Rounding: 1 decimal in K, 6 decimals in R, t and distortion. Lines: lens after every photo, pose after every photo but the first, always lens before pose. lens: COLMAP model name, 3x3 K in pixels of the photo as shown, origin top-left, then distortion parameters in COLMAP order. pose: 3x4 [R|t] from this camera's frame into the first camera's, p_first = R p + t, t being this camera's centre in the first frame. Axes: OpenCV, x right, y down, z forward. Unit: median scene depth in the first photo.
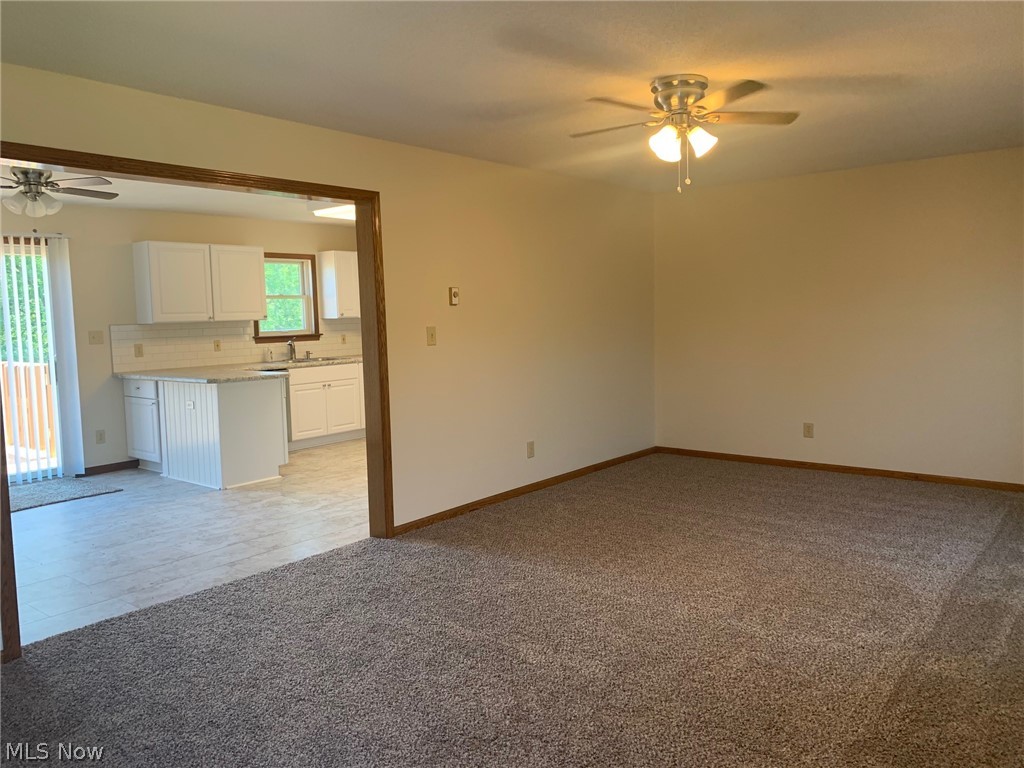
lens RADIAL K [[778.3, 0, 512.0], [0, 778.3, 384.0], [0, 0, 1]] dist [0.026159, -0.024520]
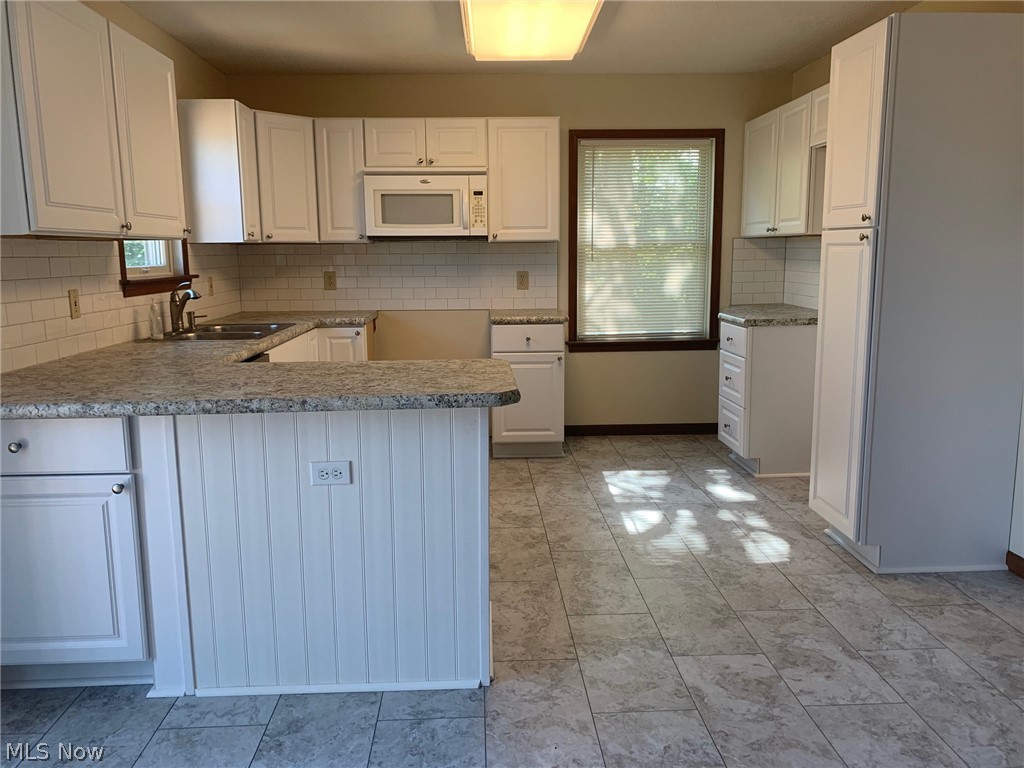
lens RADIAL K [[778.3, 0, 512.0], [0, 778.3, 384.0], [0, 0, 1]] dist [0.026159, -0.024520]
pose [[0.747432, -0.093928, 0.657665, -0.958047], [0.053050, 0.995232, 0.081849, -0.060543], [-0.662217, -0.026288, 0.748851, 1.153050]]
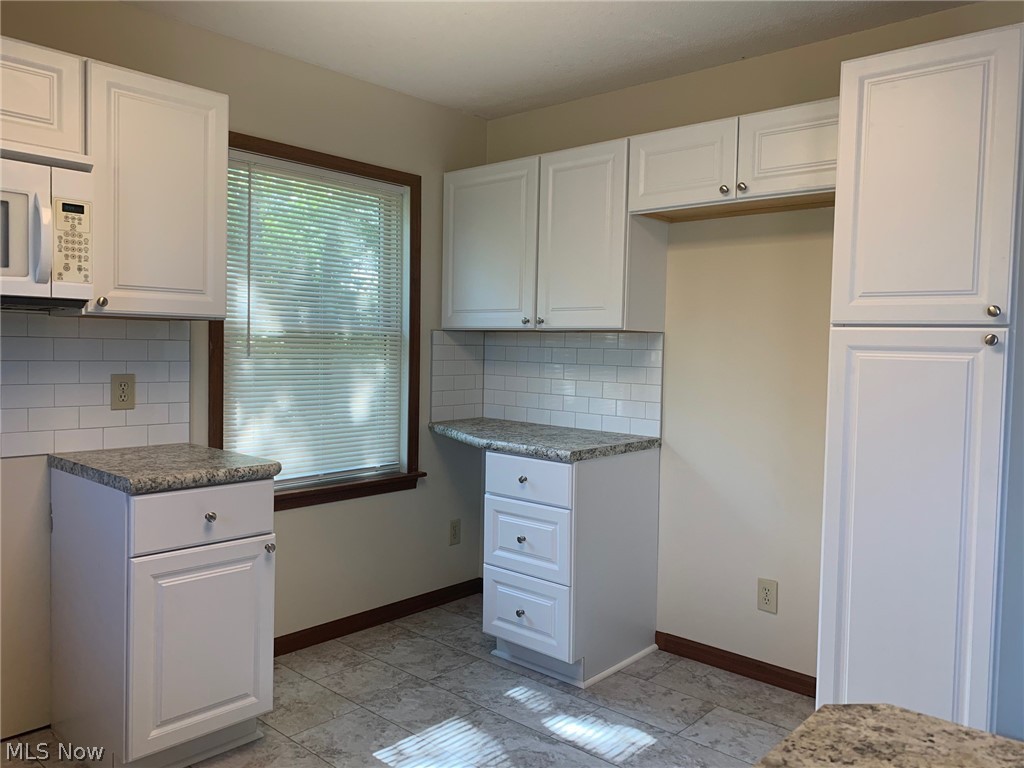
lens RADIAL K [[782.7, 0, 508.3], [0, 782.7, 371.4], [0, 0, 1]] dist [0.014734, -0.006907]
pose [[0.050895, -0.004062, 0.998696, -0.712563], [0.068823, 0.997629, 0.000551, -0.123173], [-0.996330, 0.068705, 0.051054, 1.781220]]
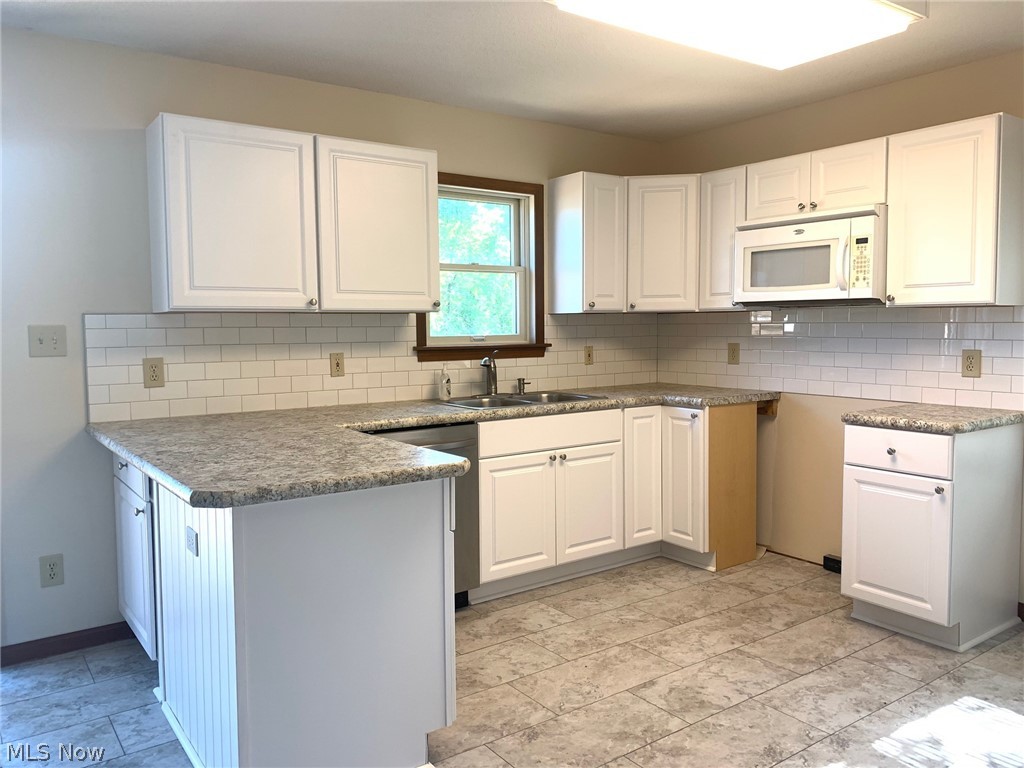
lens RADIAL K [[782.7, 0, 508.3], [0, 782.7, 371.4], [0, 0, 1]] dist [0.014734, -0.006907]
pose [[0.963925, 0.032824, -0.264144, -0.309995], [-0.040688, 0.998875, -0.024357, -0.076219], [0.263047, 0.034226, 0.964176, 1.160295]]
